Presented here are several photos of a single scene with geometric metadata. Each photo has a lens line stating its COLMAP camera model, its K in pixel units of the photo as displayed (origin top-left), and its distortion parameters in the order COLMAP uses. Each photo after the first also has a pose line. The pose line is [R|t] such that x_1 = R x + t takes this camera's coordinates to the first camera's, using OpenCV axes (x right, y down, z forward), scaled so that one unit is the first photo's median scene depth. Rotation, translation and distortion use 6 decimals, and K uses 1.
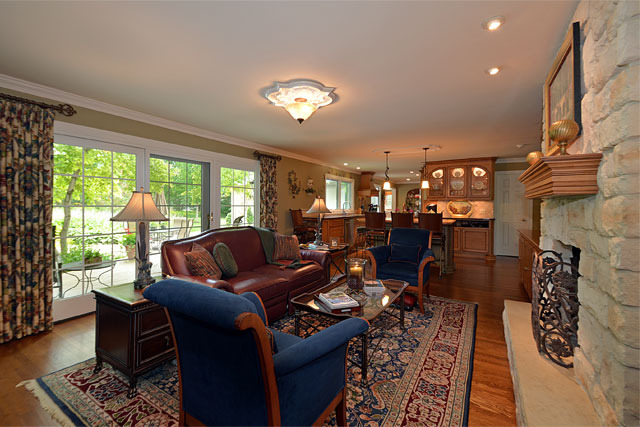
lens RADIAL K [[274.7, 0, 319.5], [0, 274.7, 209.1], [0, 0, 1]] dist [-0.000238, 0.000037]
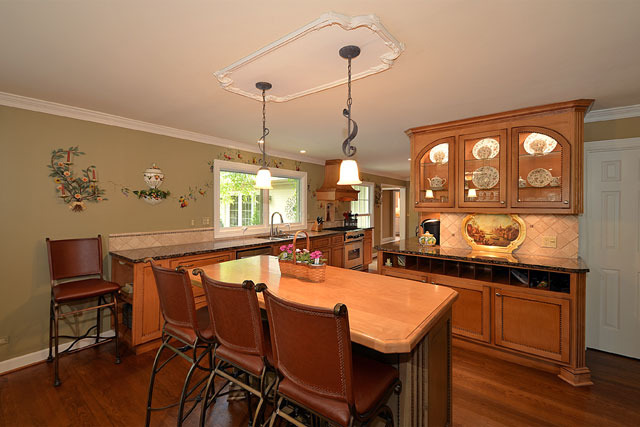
lens RADIAL K [[289.4, 0, 316.6], [0, 289.4, 208.6], [0, 0, 1]] dist [0.001431, -0.002837]
pose [[0.993180, 0.001873, -0.116573, 0.301648], [-0.002513, 0.999983, -0.005340, -0.038111], [0.116561, 0.005597, 0.993168, 0.532377]]
